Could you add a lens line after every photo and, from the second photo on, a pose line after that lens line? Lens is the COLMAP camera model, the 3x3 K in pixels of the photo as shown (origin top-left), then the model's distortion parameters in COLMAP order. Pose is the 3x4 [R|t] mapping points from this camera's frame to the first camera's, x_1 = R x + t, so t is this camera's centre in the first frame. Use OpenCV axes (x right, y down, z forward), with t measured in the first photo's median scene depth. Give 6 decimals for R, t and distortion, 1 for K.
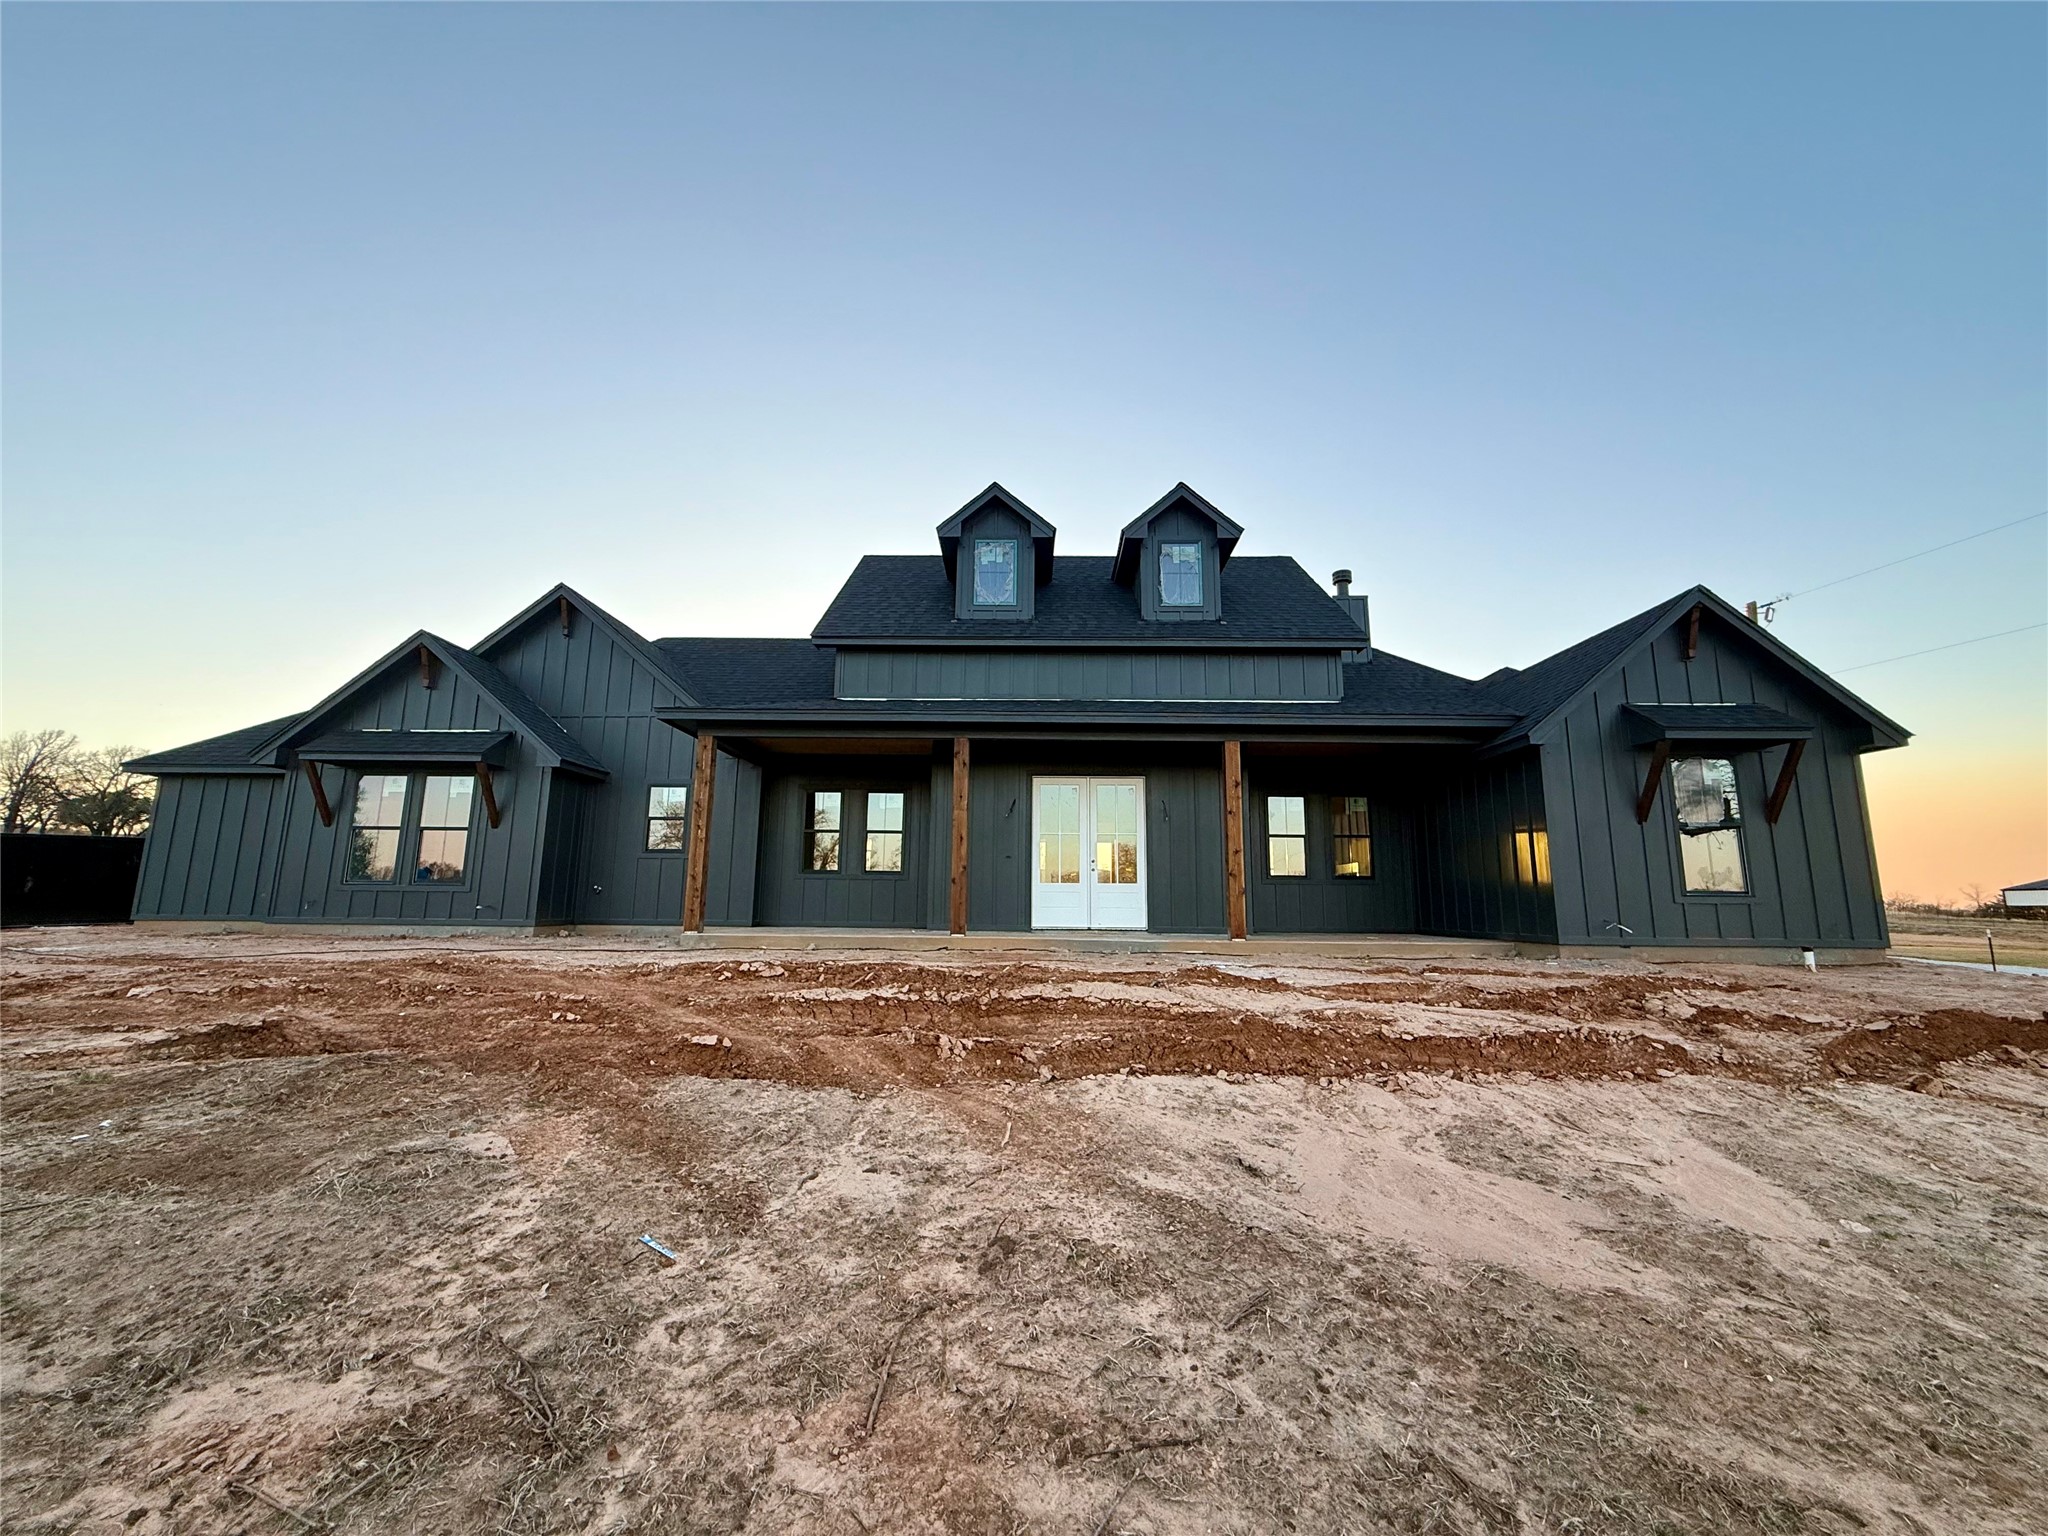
lens RADIAL K [[832.5, 0, 1020.1], [0, 832.5, 738.8], [0, 0, 1]] dist [-0.001318, 0.000040]
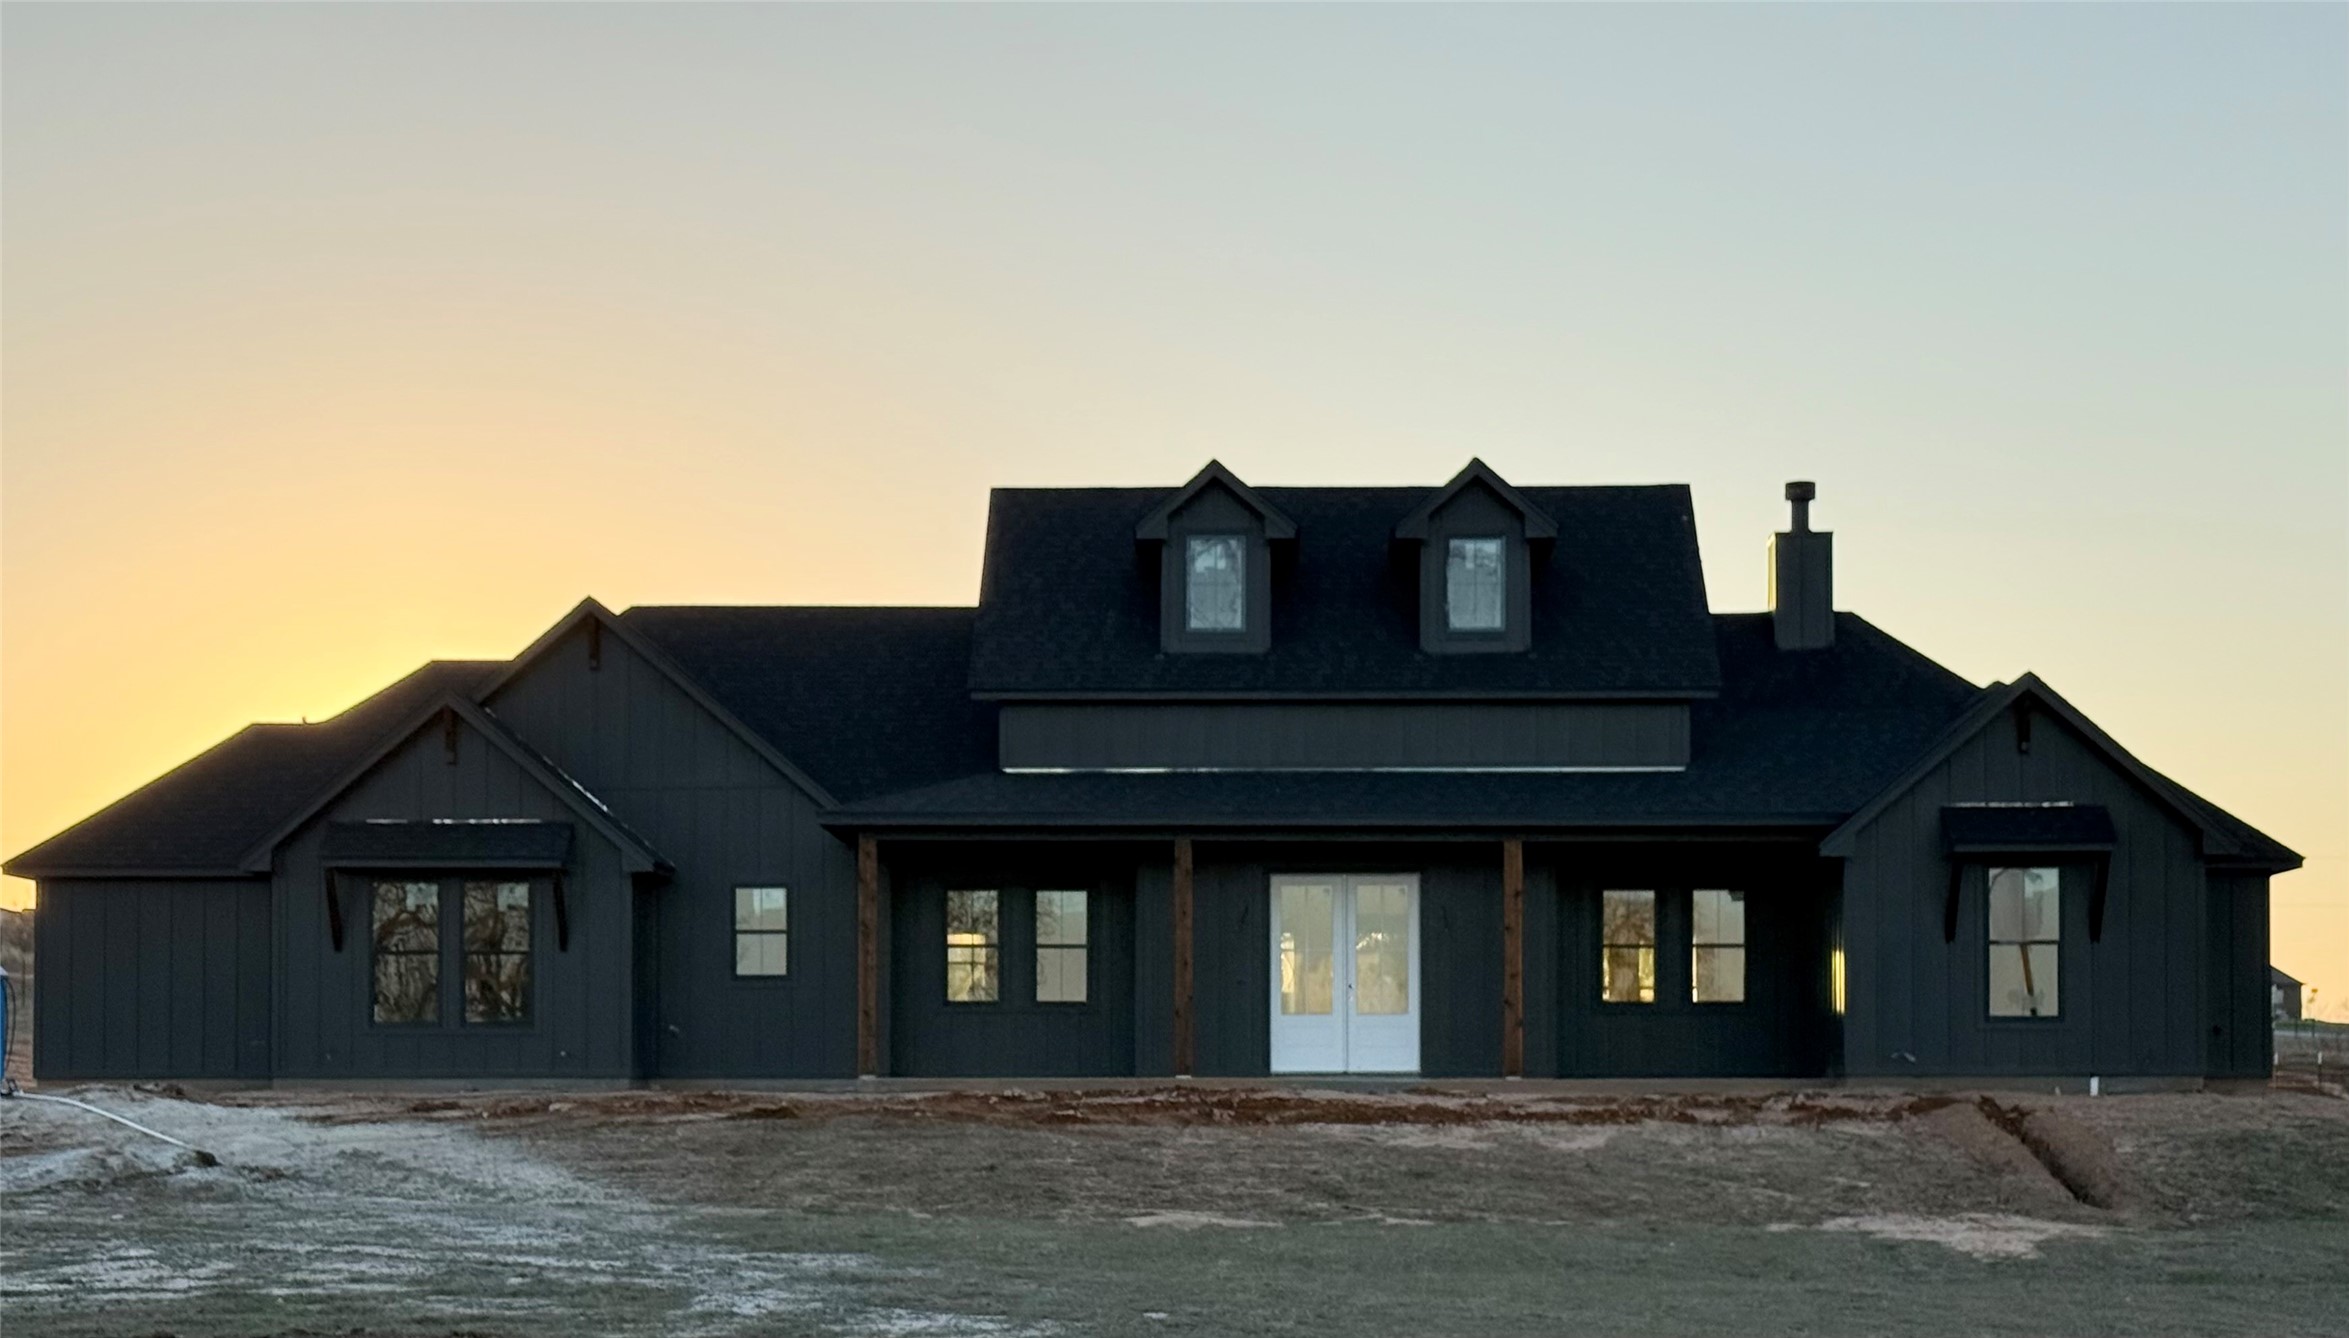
lens RADIAL K [[4041.2, 0, 1174.5], [0, 4041.2, 669.0], [0, 0, 1]] dist [0.012212, -0.093034]
pose [[0.999875, -0.011686, -0.010627, -0.031144], [0.012518, 0.996559, 0.081930, -0.443453], [0.009633, -0.082052, 0.996581, -2.638361]]
